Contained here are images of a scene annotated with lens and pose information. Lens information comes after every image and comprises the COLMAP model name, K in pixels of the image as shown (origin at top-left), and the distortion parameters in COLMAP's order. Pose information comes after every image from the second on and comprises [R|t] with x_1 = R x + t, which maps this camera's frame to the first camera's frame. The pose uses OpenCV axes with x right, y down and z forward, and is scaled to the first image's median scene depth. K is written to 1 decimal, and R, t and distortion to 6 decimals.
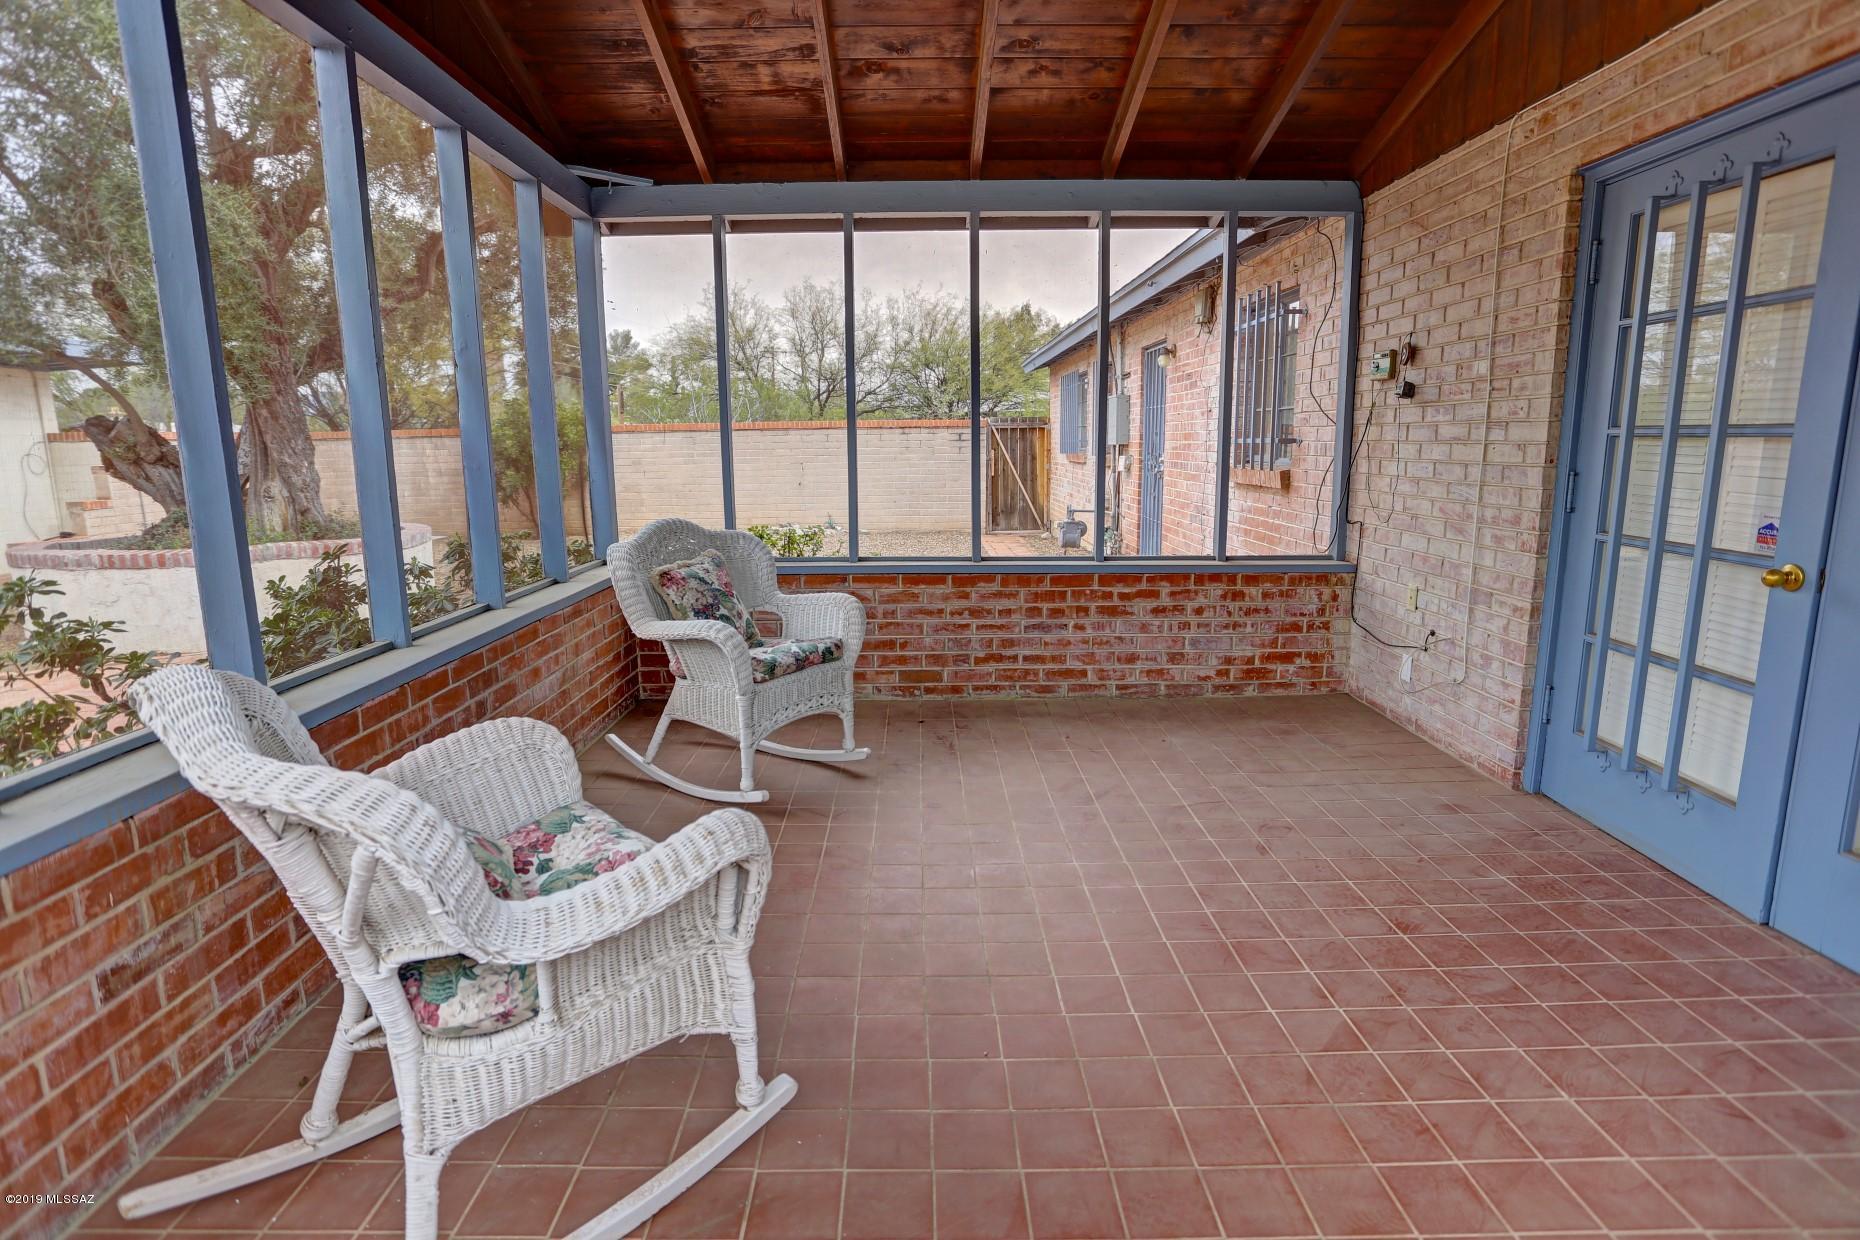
lens RADIAL K [[950.7, 0, 920.5], [0, 950.7, 625.1], [0, 0, 1]] dist [-0.001583, 0.000093]
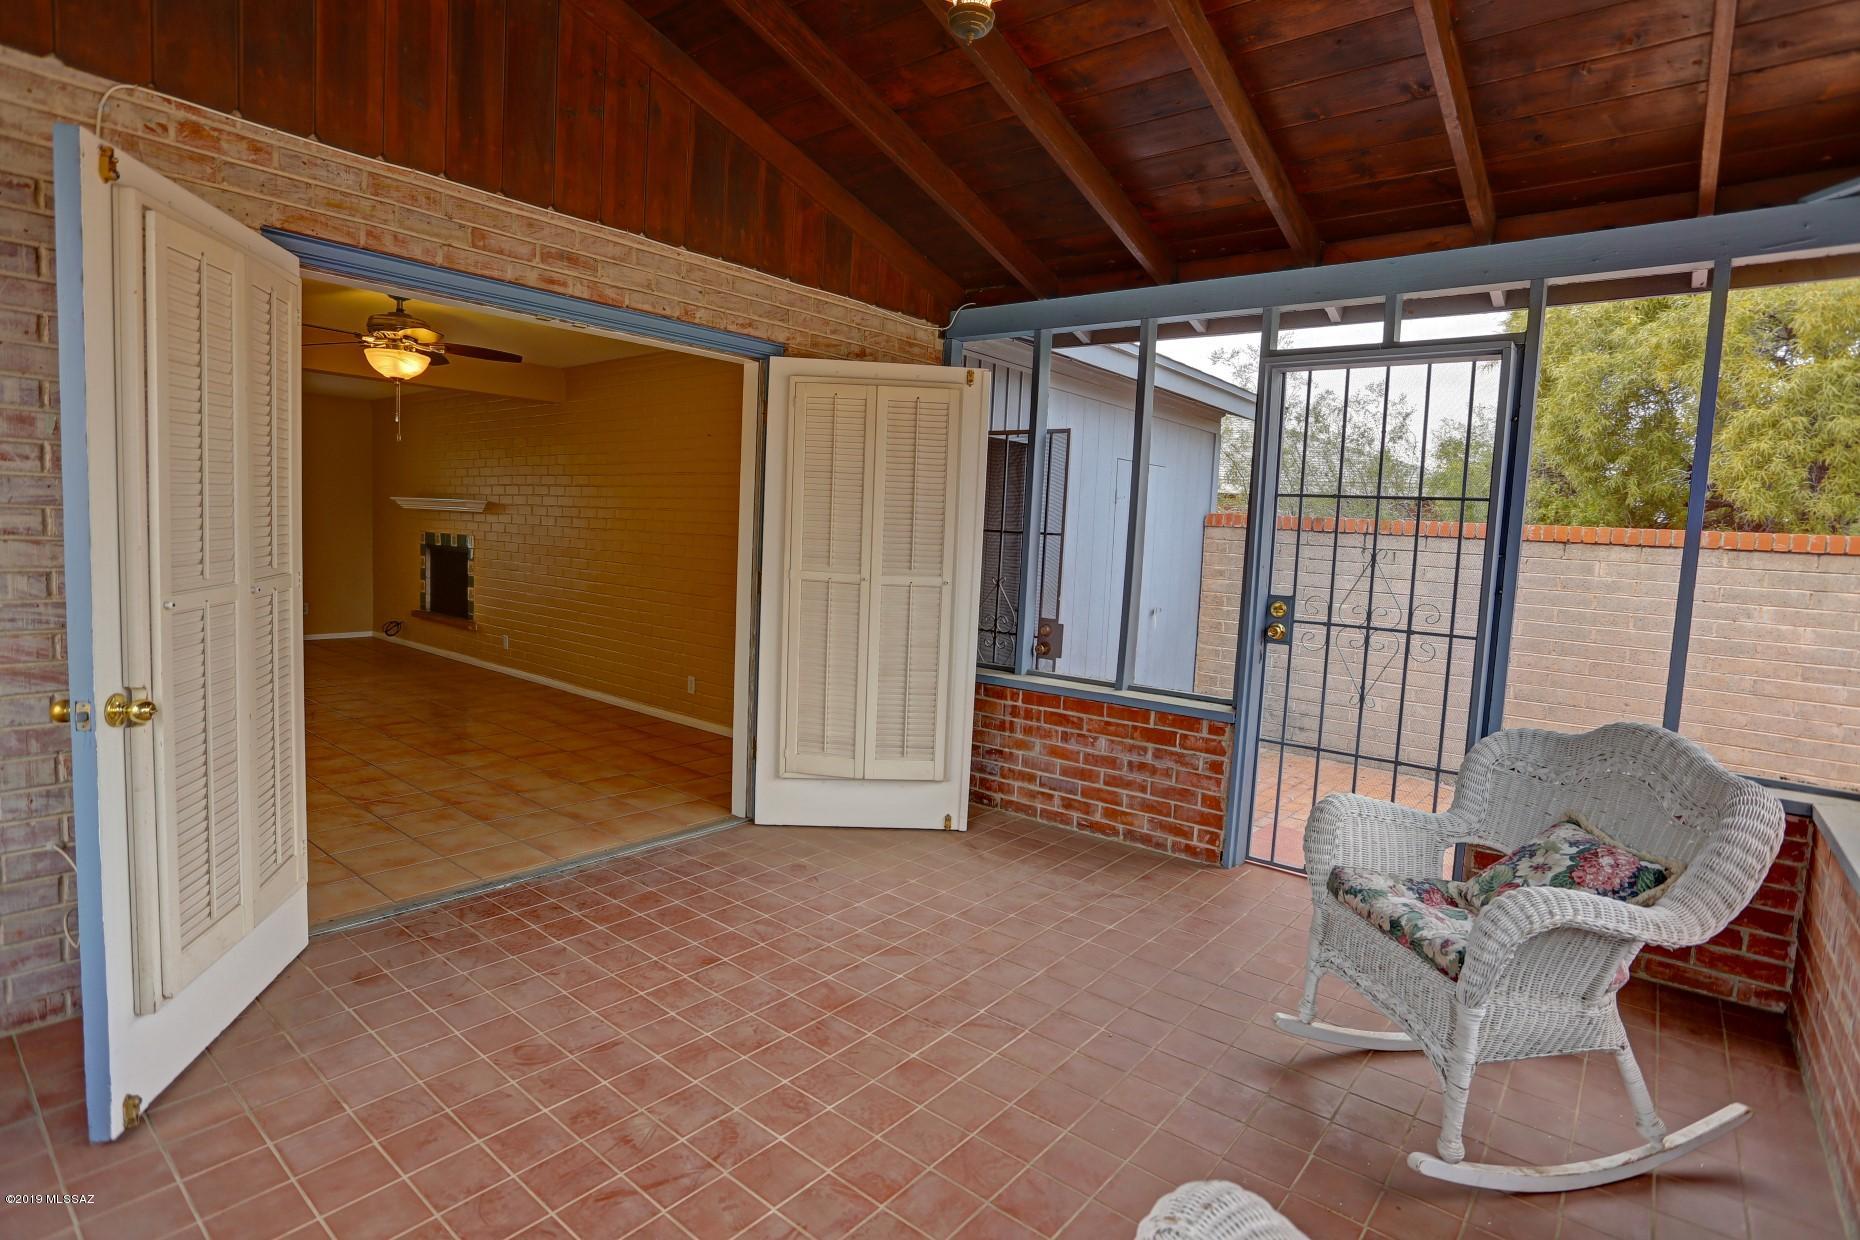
lens RADIAL K [[950.7, 0, 925.5], [0, 950.7, 608.6], [0, 0, 1]] dist [-0.001583, 0.000093]
pose [[-0.772072, -0.082206, 0.630197, -0.394450], [0.080323, 0.971026, 0.225073, -0.340835], [-0.630439, 0.224392, -0.743098, 1.568103]]
